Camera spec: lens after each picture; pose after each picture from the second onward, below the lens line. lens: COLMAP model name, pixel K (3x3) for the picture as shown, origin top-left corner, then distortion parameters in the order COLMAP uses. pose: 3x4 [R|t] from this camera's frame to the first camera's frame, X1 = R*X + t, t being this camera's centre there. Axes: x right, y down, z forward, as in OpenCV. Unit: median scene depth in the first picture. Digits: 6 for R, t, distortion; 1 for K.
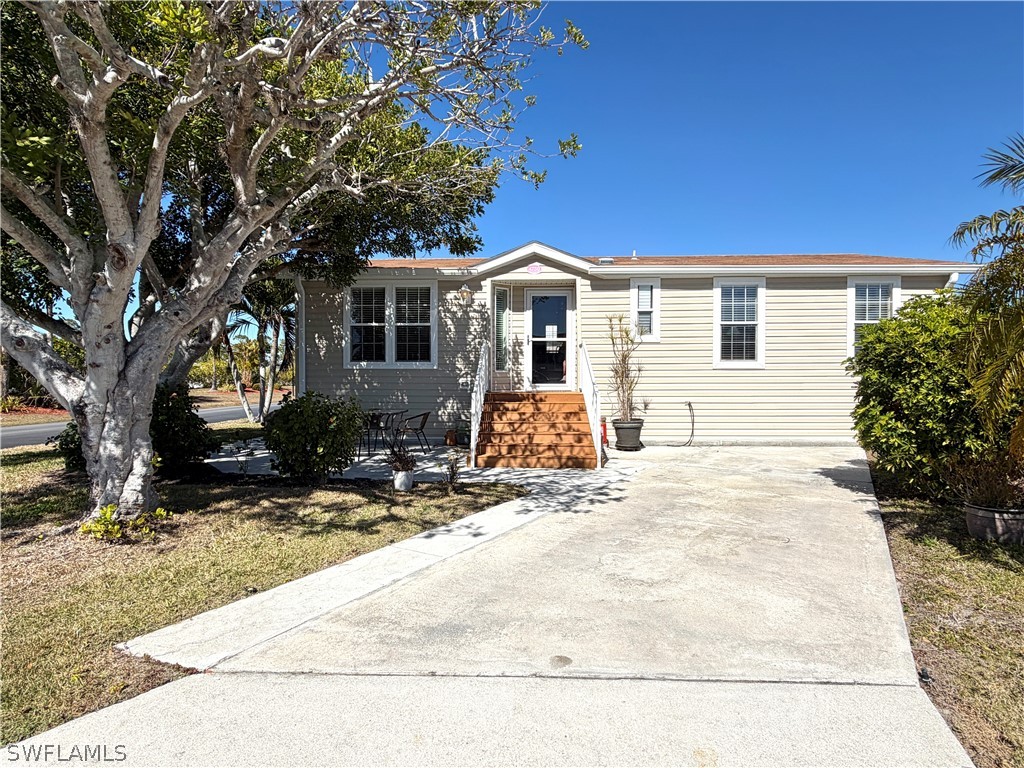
lens RADIAL K [[530.0, 0, 509.9], [0, 530.0, 387.5], [0, 0, 1]] dist [0.002363, 0.000331]
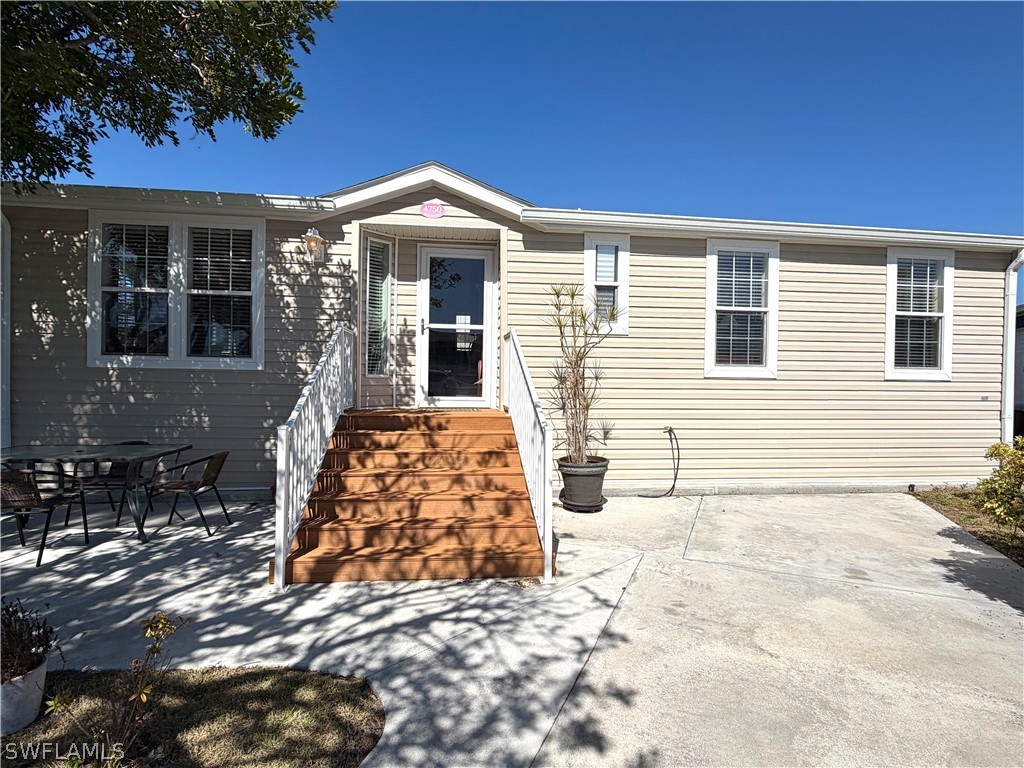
lens RADIAL K [[530.0, 0, 510.2], [0, 530.0, 389.1], [0, 0, 1]] dist [0.002363, 0.000331]
pose [[0.986859, 0.010778, 0.161221, 0.038961], [-0.010995, 0.999939, 0.000452, -0.018305], [-0.161207, -0.002219, 0.986918, 0.390792]]
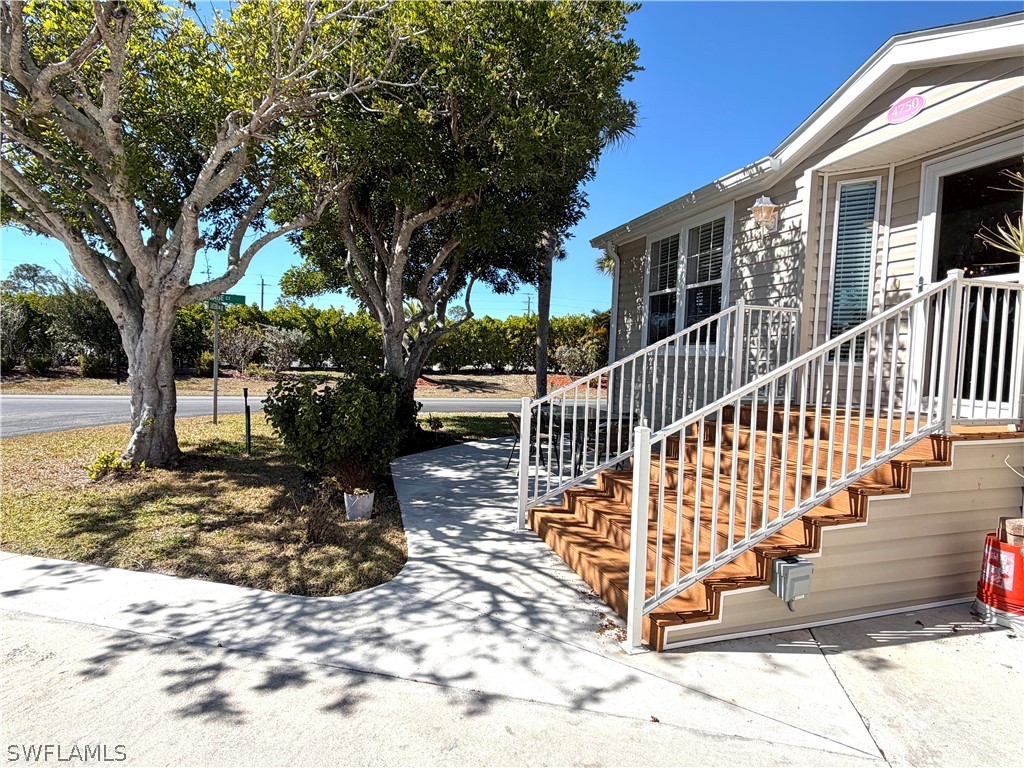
lens RADIAL K [[530.0, 0, 511.5], [0, 530.0, 382.9], [0, 0, 1]] dist [0.002363, 0.000331]
pose [[0.332380, 0.056043, -0.941479, 0.344025], [-0.047017, 0.997976, 0.042808, -0.020968], [0.941973, 0.030037, 0.334342, 0.607982]]
